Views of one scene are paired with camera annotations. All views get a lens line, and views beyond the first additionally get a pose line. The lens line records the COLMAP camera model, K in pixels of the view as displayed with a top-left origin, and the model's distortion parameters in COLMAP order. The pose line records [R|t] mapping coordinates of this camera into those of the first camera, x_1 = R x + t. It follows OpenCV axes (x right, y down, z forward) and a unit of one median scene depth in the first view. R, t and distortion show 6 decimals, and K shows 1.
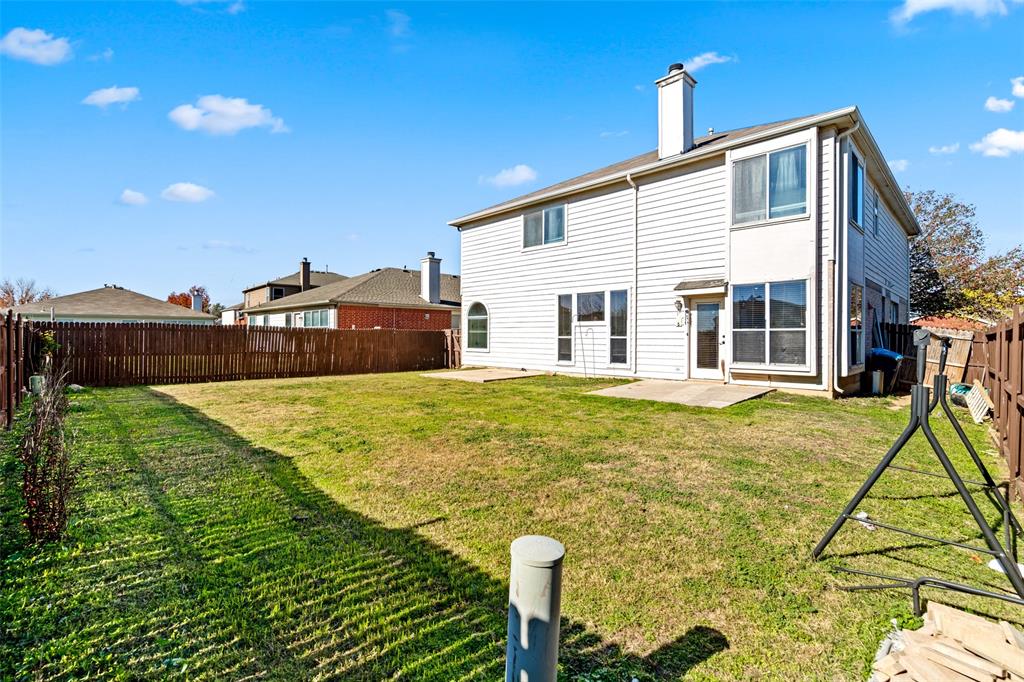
lens RADIAL K [[460.9, 0, 509.6], [0, 460.9, 344.4], [0, 0, 1]] dist [-0.002361, -0.000018]
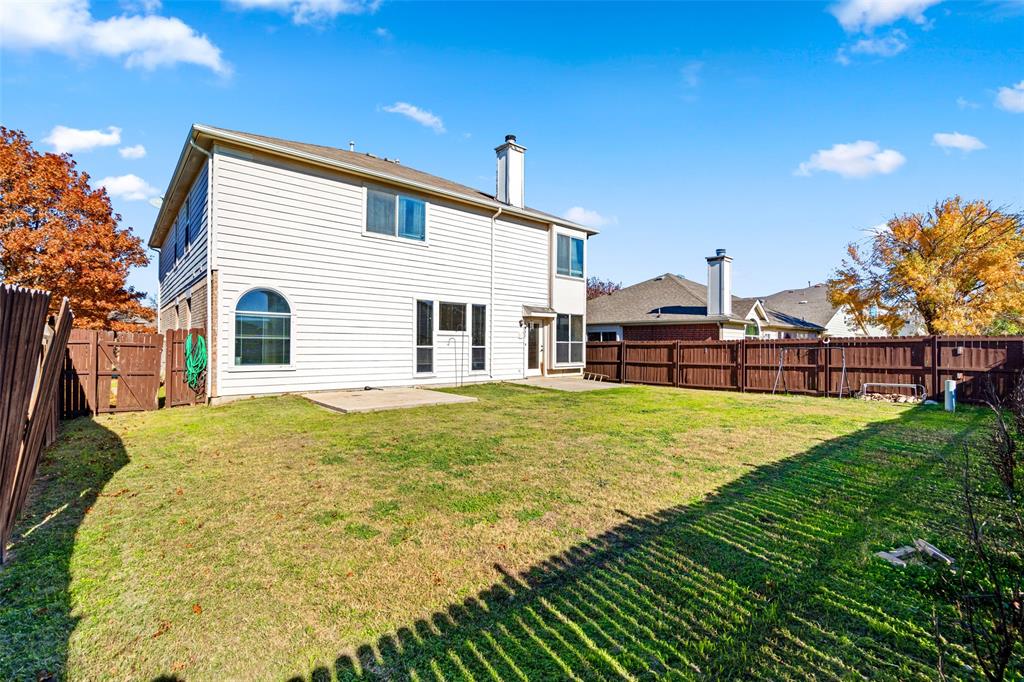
lens RADIAL K [[460.9, 0, 509.6], [0, 460.9, 344.4], [0, 0, 1]] dist [-0.002361, -0.000018]
pose [[0.075690, -0.004529, 0.997121, -0.818677], [0.005622, 0.999976, 0.004116, -0.024067], [-0.997116, 0.005294, 0.075713, 0.799881]]
